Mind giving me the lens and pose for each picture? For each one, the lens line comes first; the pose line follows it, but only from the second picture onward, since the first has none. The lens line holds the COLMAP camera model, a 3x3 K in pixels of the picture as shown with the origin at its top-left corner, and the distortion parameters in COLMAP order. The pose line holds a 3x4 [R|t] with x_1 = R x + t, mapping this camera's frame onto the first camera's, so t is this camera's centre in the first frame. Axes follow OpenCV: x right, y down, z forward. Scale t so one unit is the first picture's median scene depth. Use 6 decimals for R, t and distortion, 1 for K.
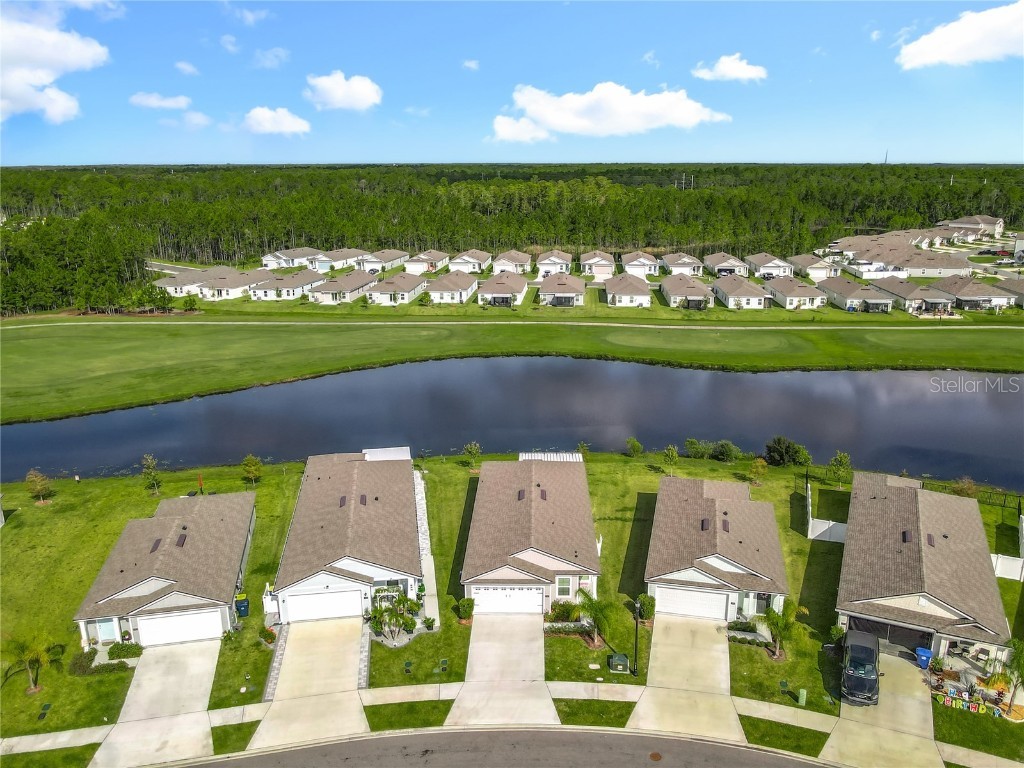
lens RADIAL K [[793.5, 0, 512.0], [0, 793.5, 384.0], [0, 0, 1]] dist [-0.031300, 0.004454]
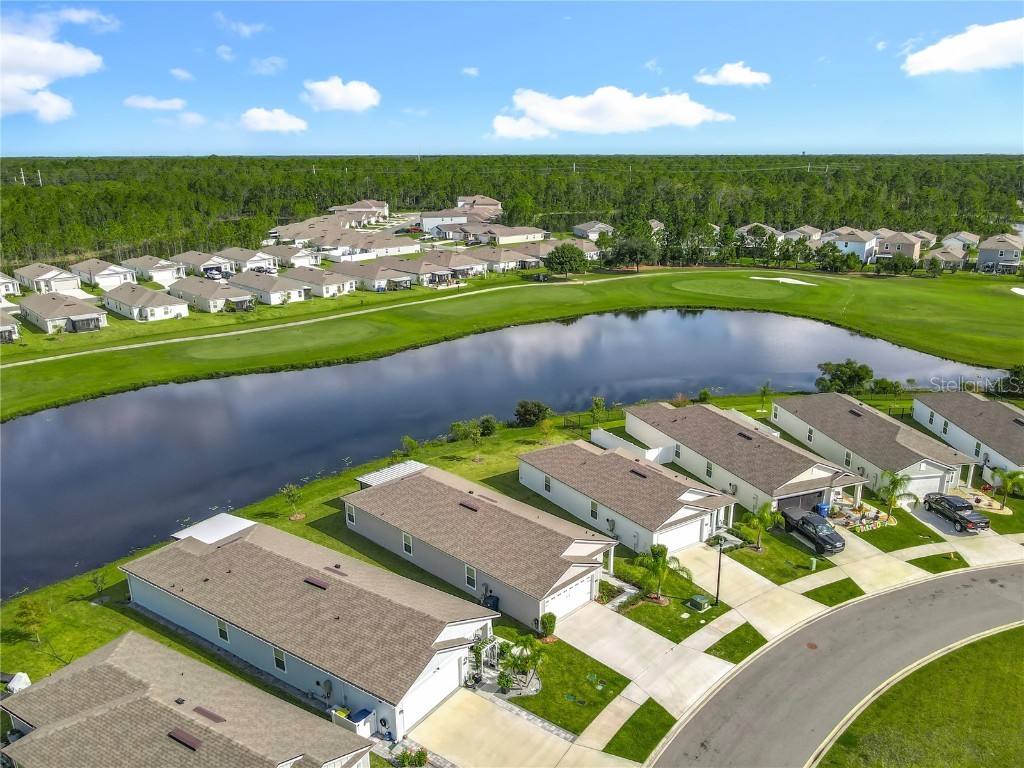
lens RADIAL K [[805.4, 0, 512.0], [0, 805.4, 384.0], [0, 0, 1]] dist [-0.046631, 0.004891]
pose [[0.682554, -0.201505, 0.702507, -0.234146], [0.199417, 0.976113, 0.086233, -0.028082], [-0.703103, 0.081233, 0.706433, 0.114862]]
